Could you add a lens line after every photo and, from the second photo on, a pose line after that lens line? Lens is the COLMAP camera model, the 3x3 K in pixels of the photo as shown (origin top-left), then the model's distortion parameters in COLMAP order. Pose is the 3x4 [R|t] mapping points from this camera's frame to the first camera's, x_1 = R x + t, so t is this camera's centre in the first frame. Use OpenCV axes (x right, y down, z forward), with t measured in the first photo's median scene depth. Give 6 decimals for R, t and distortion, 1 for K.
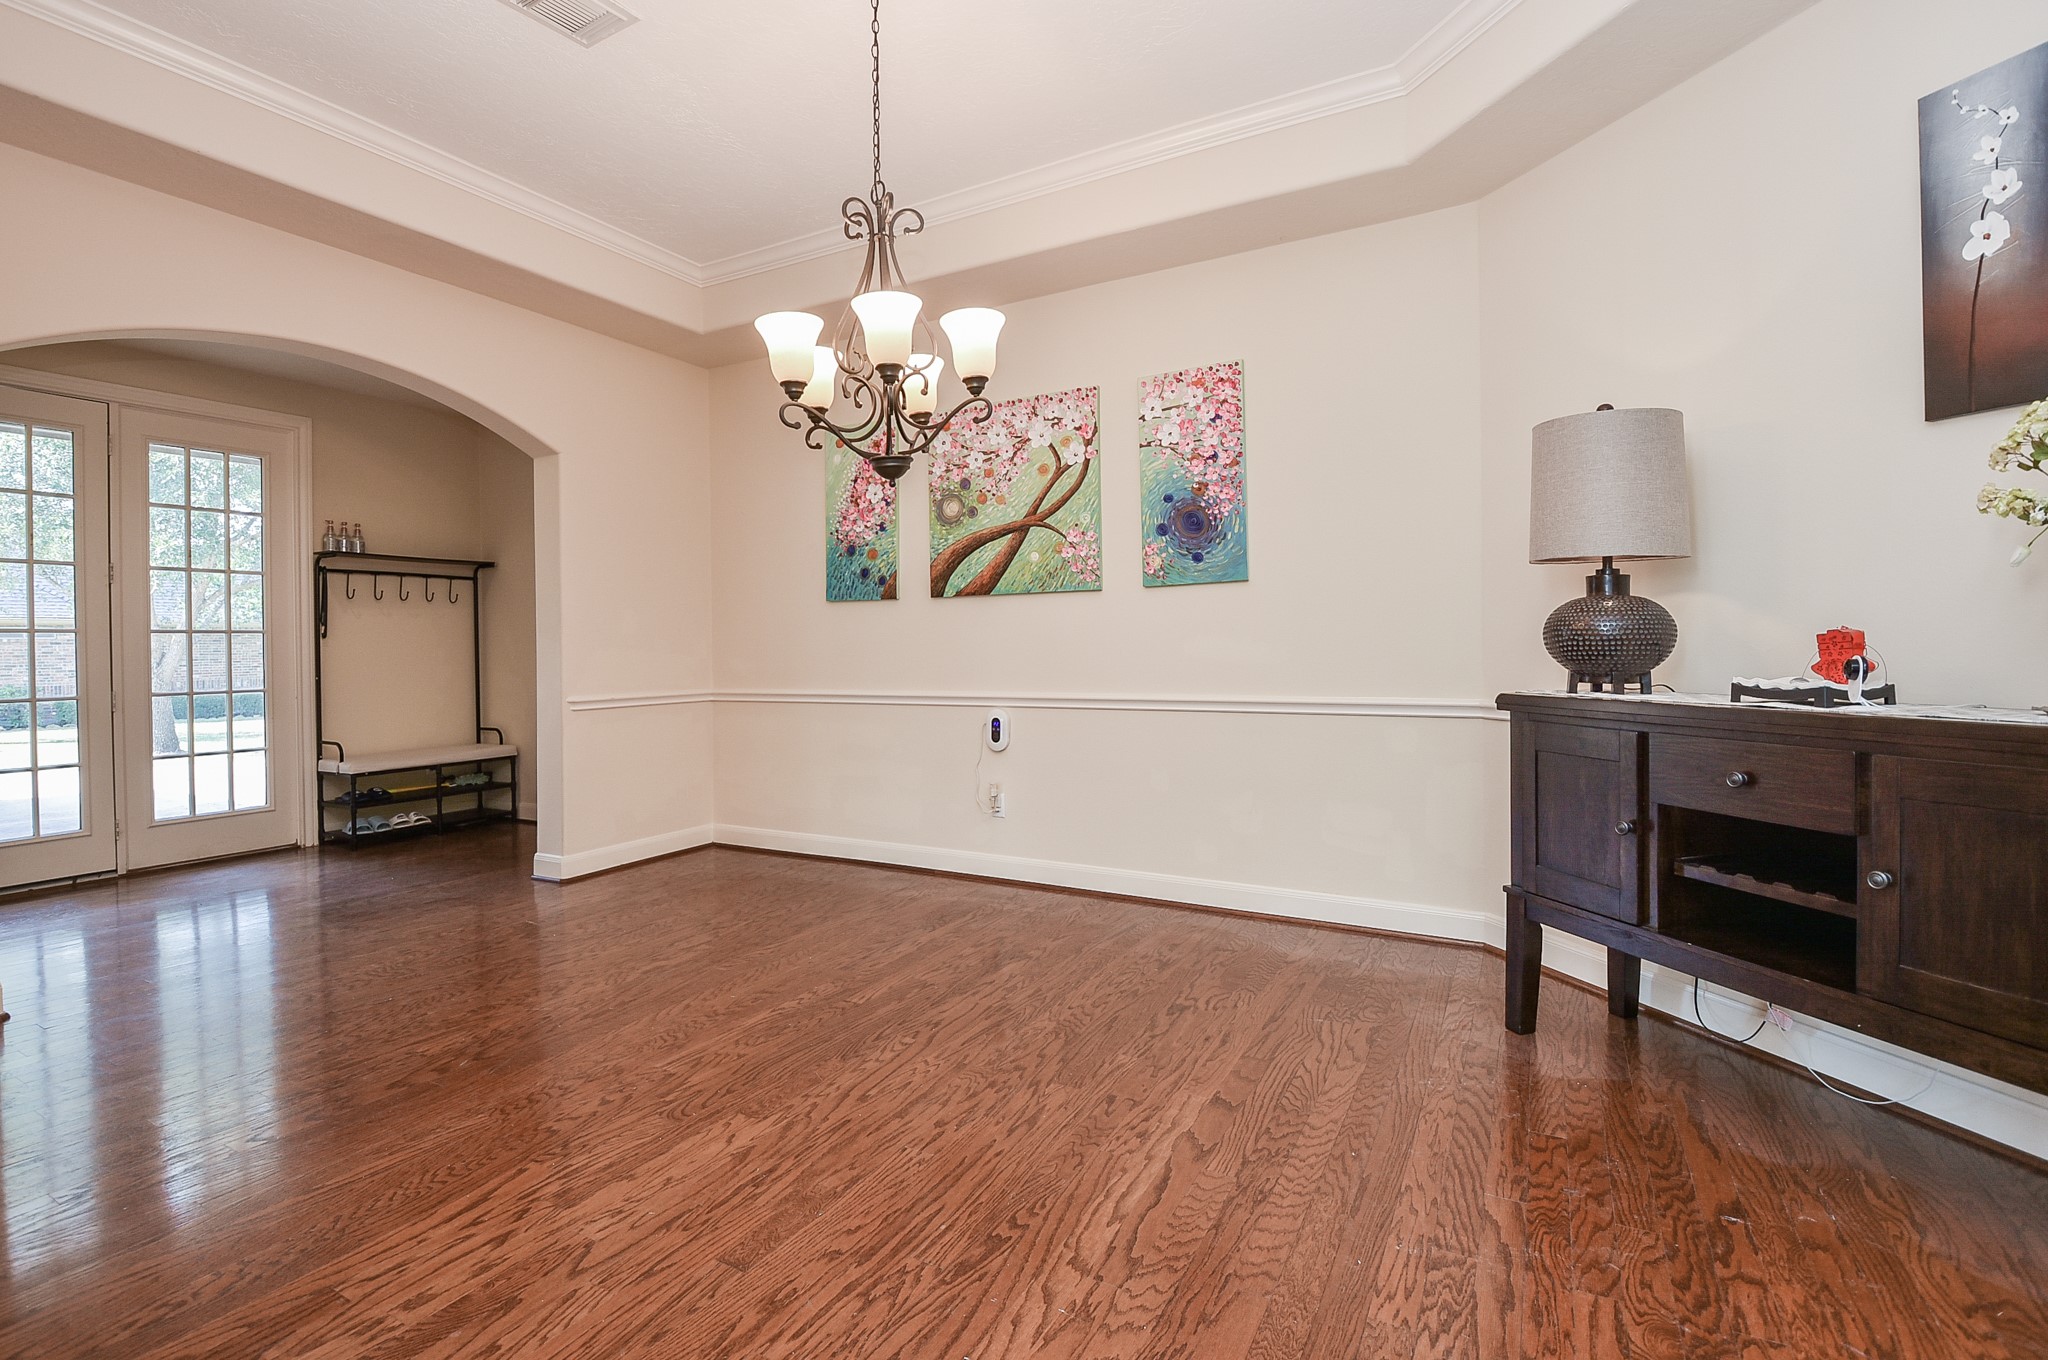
lens RADIAL K [[945.6, 0, 1003.3], [0, 945.6, 661.3], [0, 0, 1]] dist [0.001390, -0.018548]
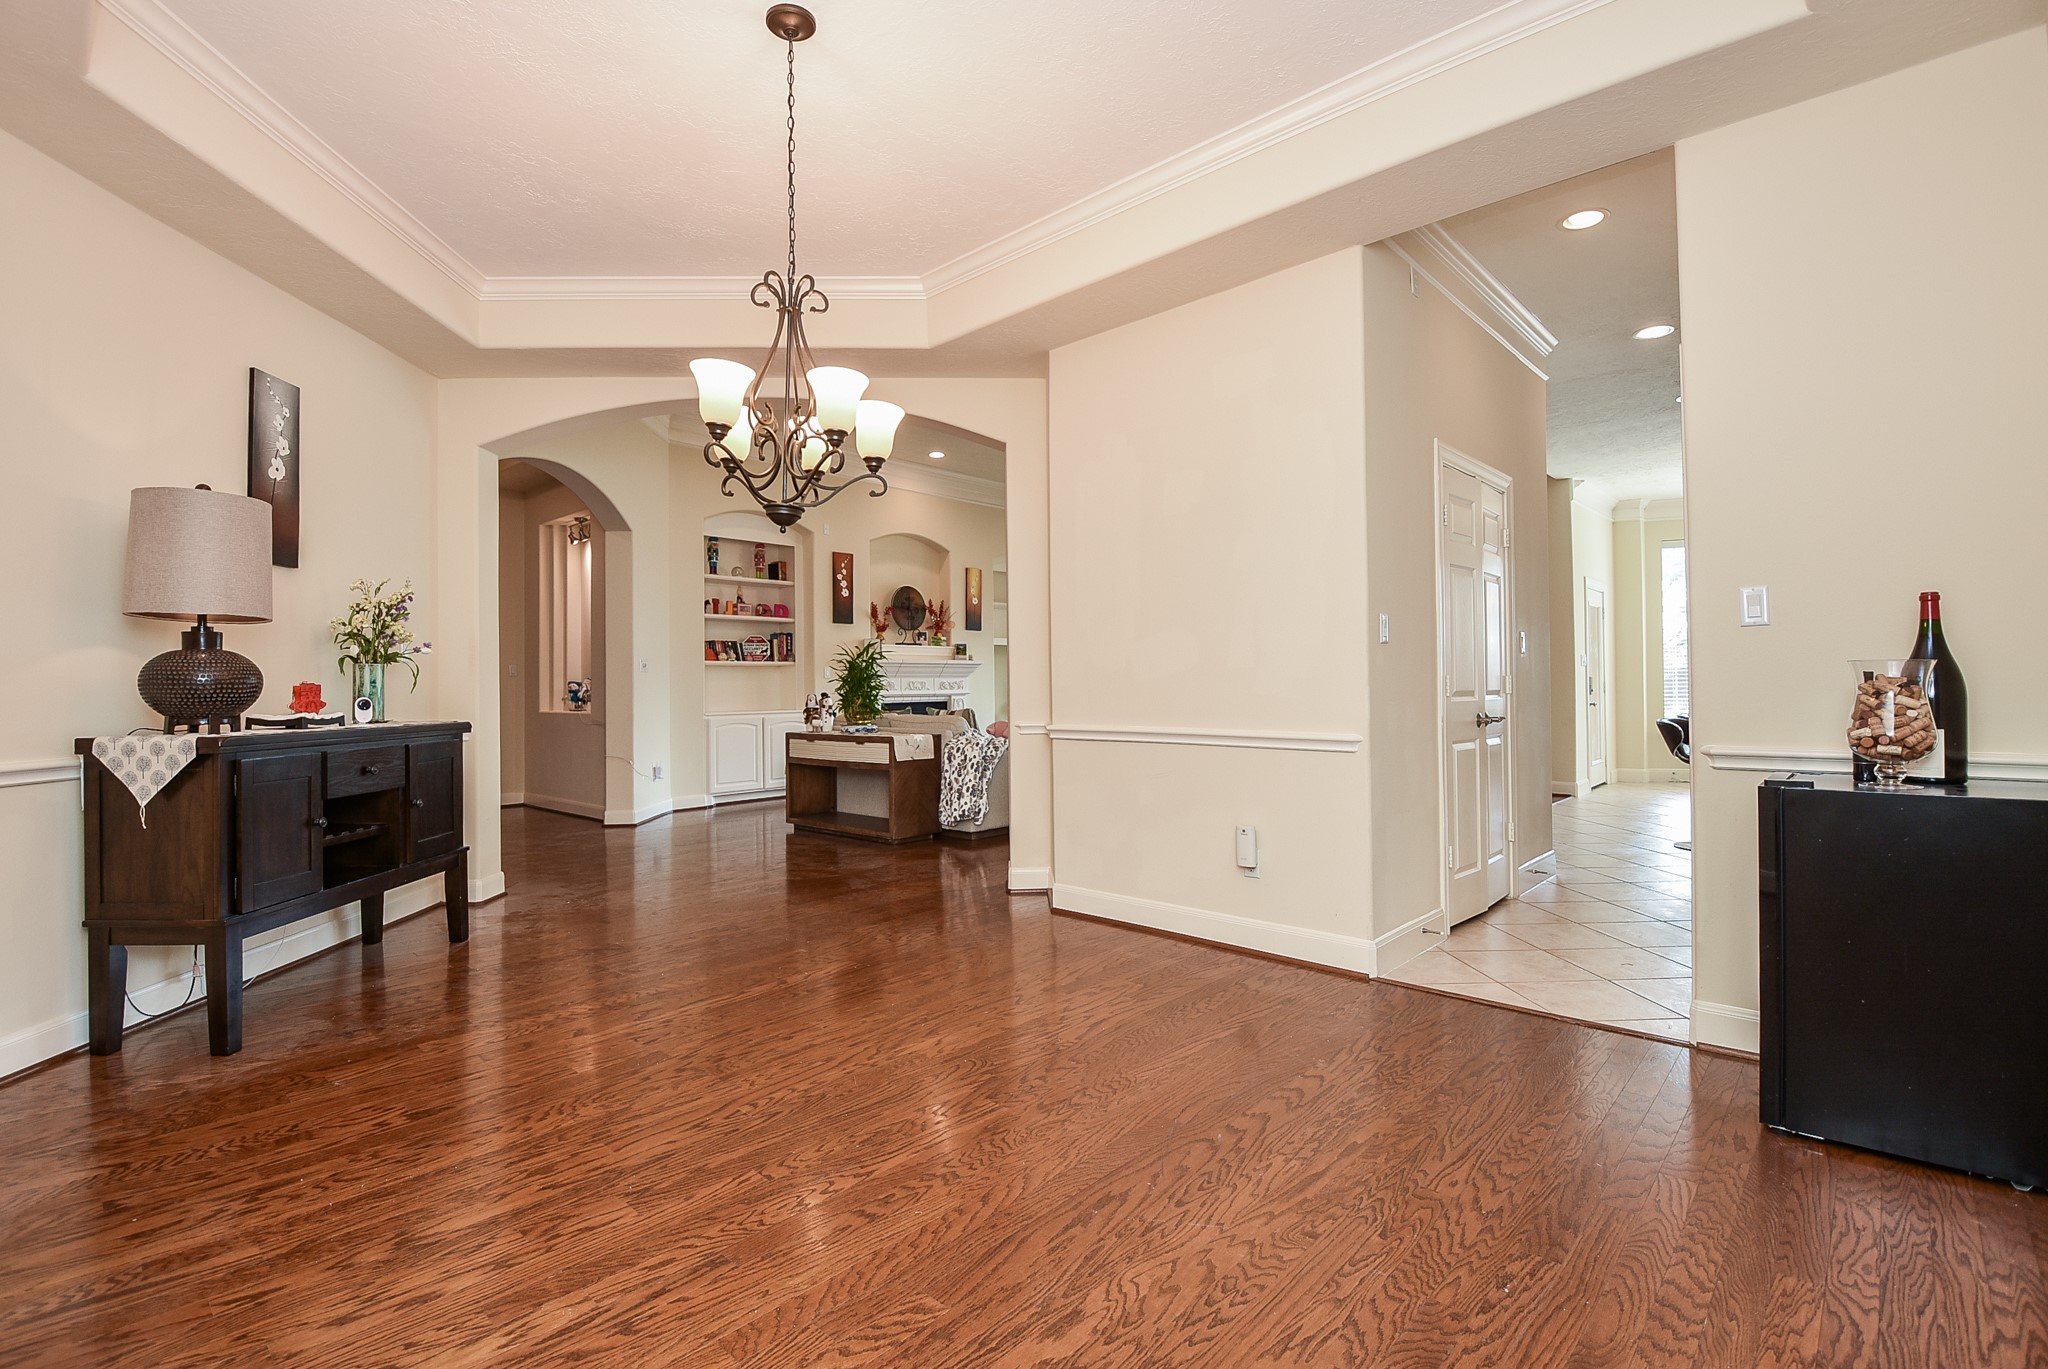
lens RADIAL K [[930.1, 0, 1008.1], [0, 930.1, 674.5], [0, 0, 1]] dist [-0.015821, -0.006047]
pose [[-0.970725, 0.024215, 0.238970, -0.590739], [0.024656, 0.999695, -0.001145, -0.013142], [-0.238925, 0.004780, -0.971026, 1.868011]]
